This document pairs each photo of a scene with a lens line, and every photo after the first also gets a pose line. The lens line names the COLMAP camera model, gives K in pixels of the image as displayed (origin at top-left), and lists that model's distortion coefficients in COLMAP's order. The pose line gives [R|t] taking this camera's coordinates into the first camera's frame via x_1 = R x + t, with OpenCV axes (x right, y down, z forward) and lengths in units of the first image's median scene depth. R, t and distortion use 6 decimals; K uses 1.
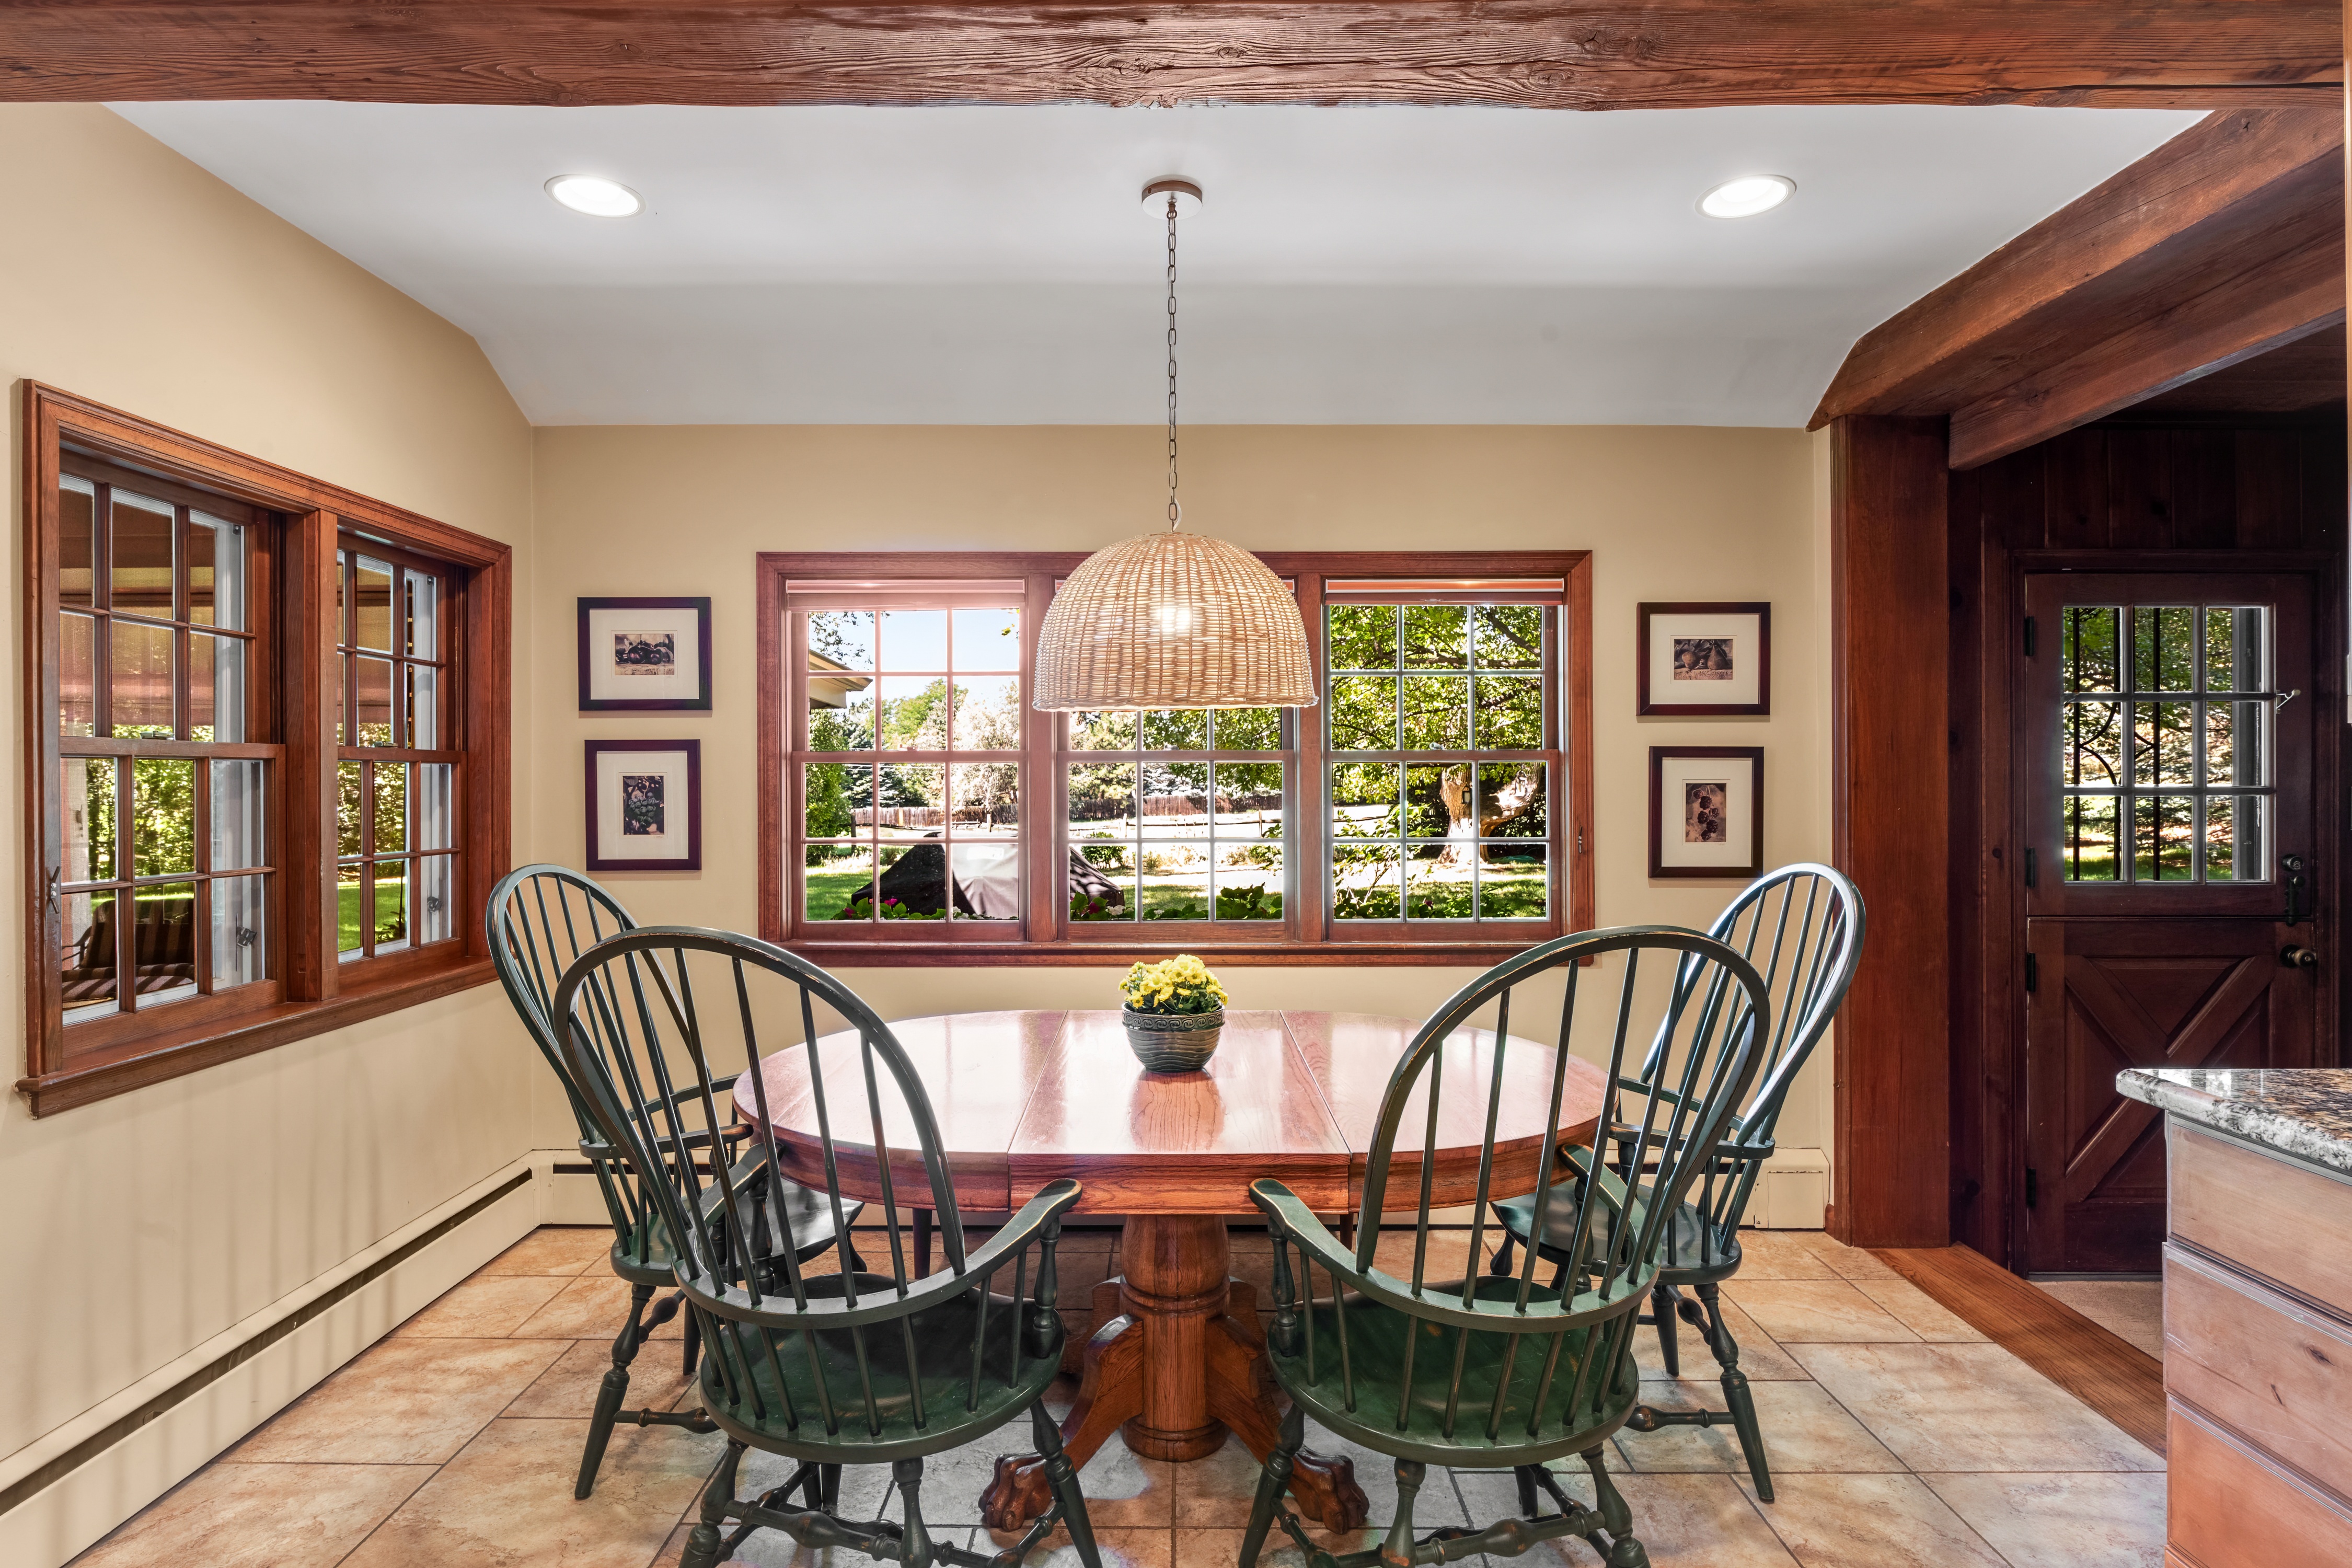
lens RADIAL K [[1246.7, 0, 1172.0], [0, 1246.7, 781.0], [0, 0, 1]] dist [0.000632, 0.000079]
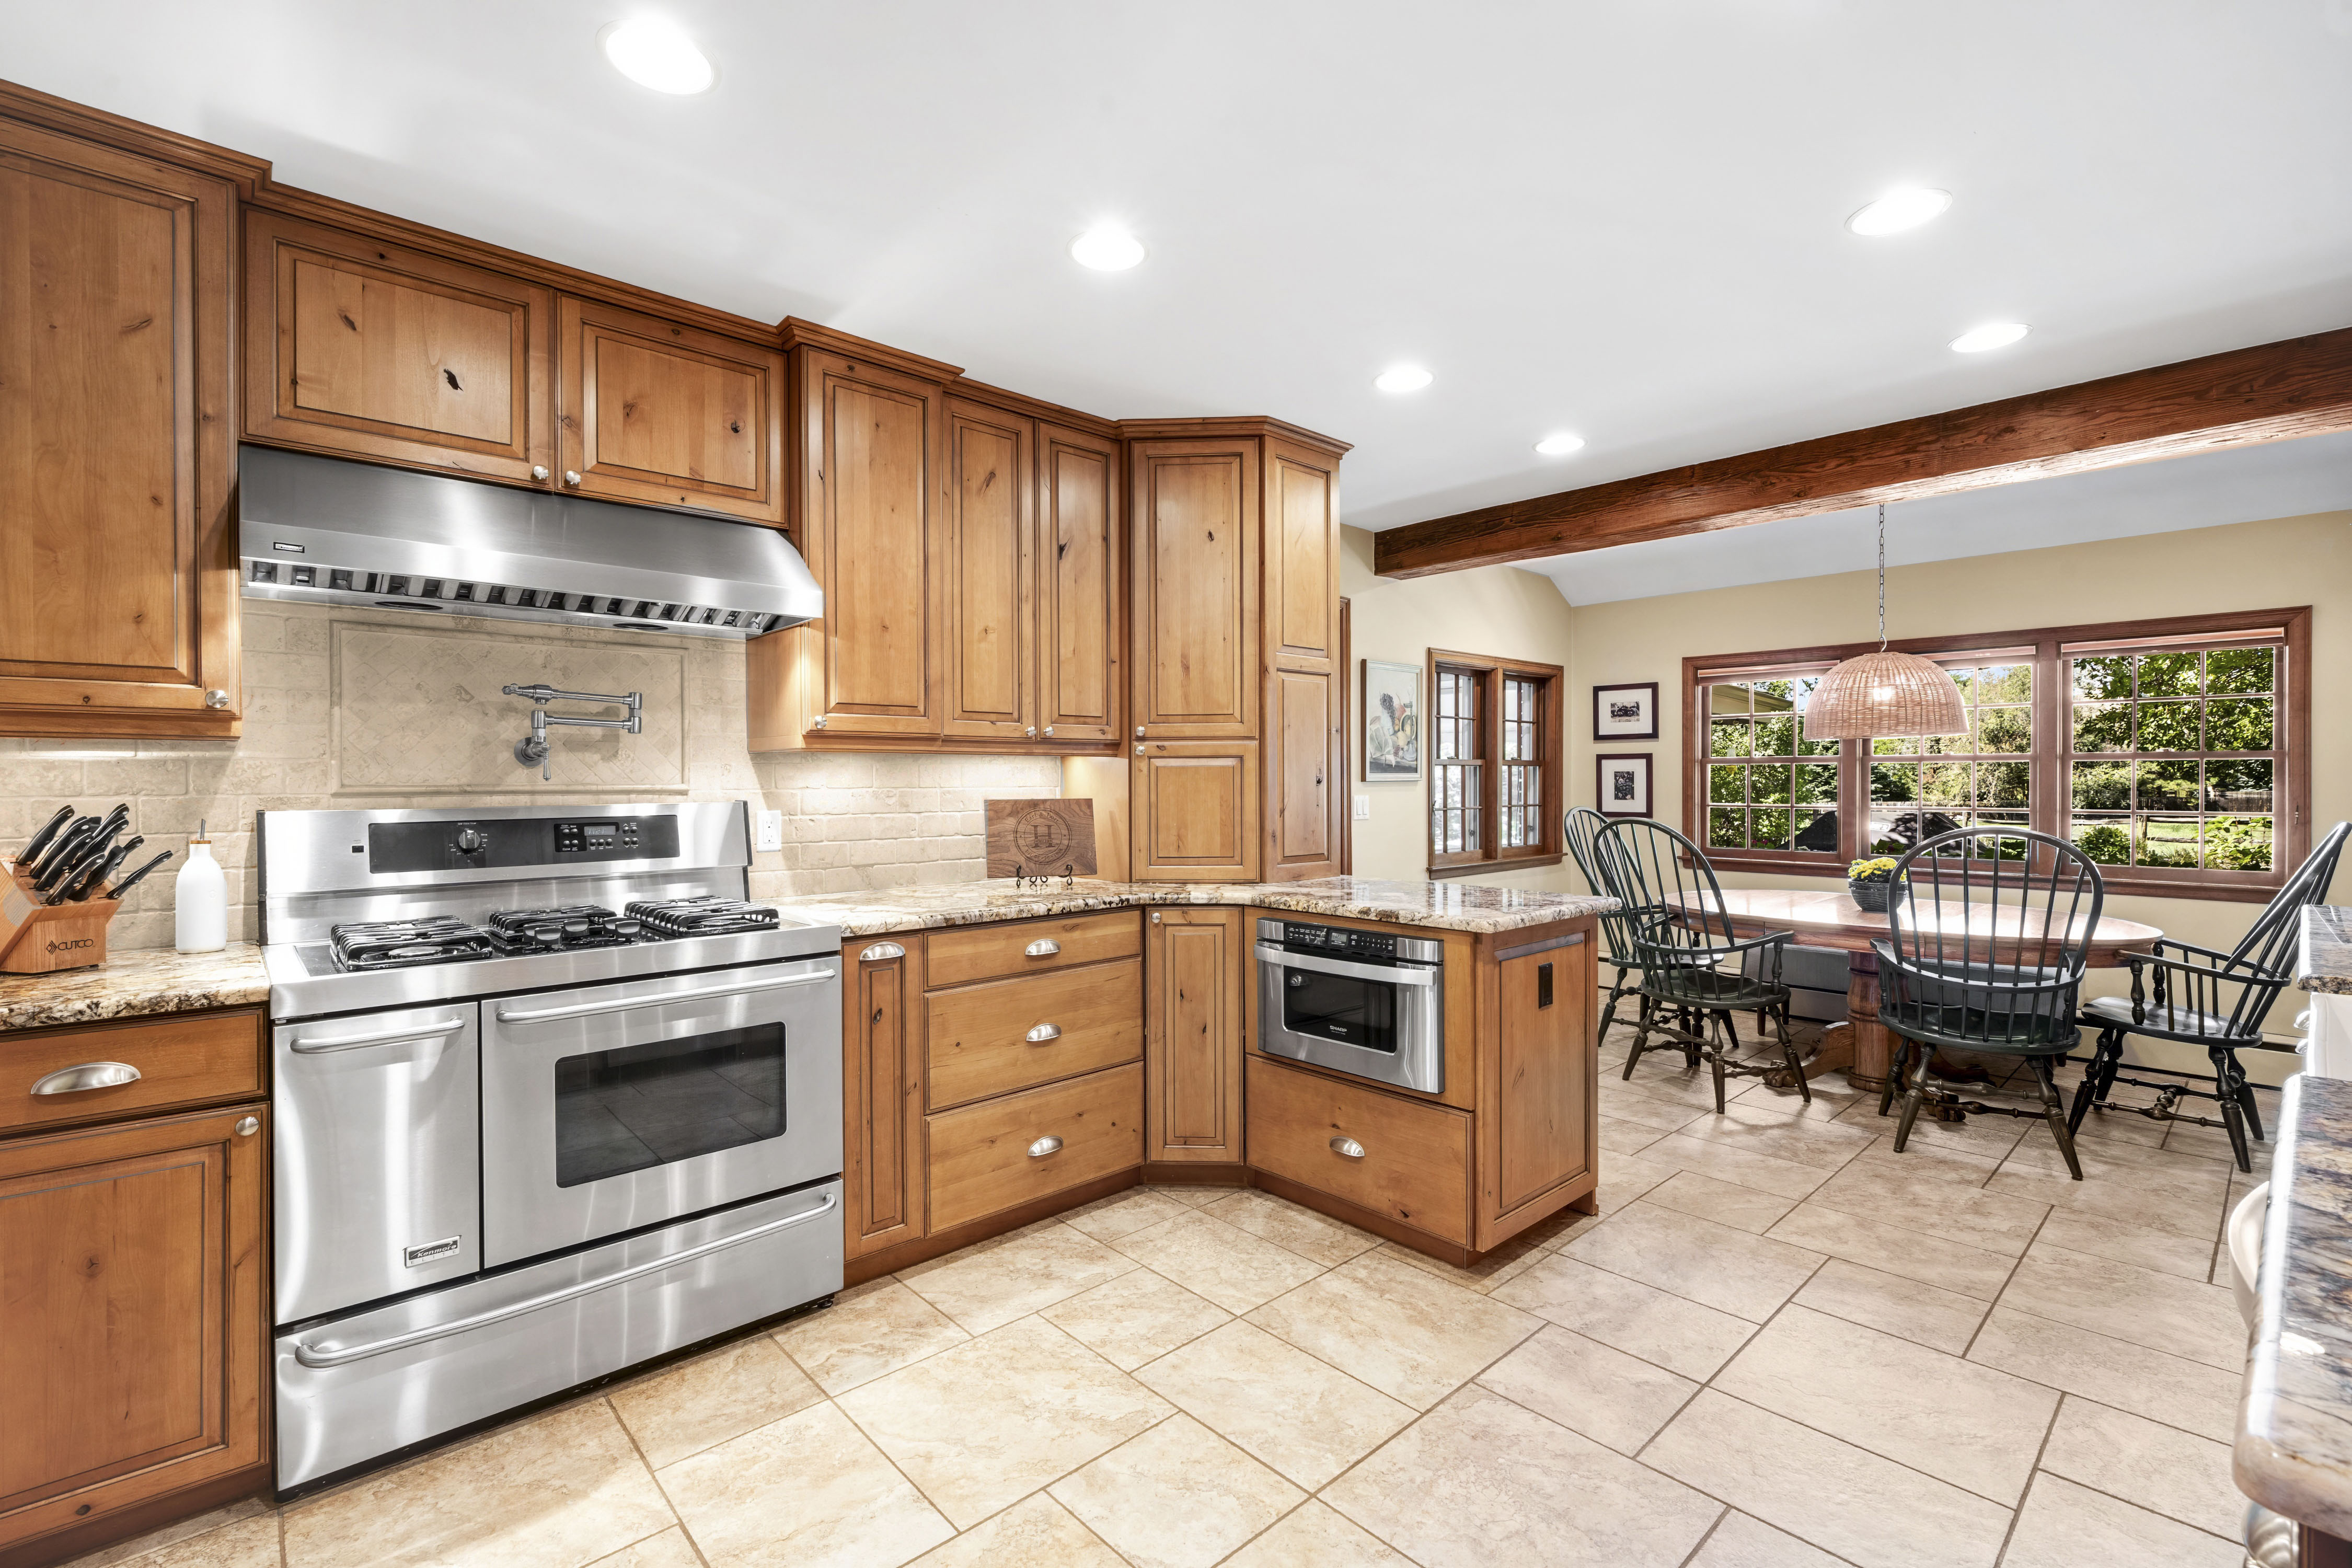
lens RADIAL K [[1031.3, 0, 1176.7], [0, 1031.3, 781.9], [0, 0, 1]] dist [0.000173, -0.000021]
pose [[0.685520, 0.003685, -0.728044, 0.307973], [0.000825, 0.999983, 0.005838, 0.002856], [0.728053, -0.004603, 0.685506, -0.702305]]
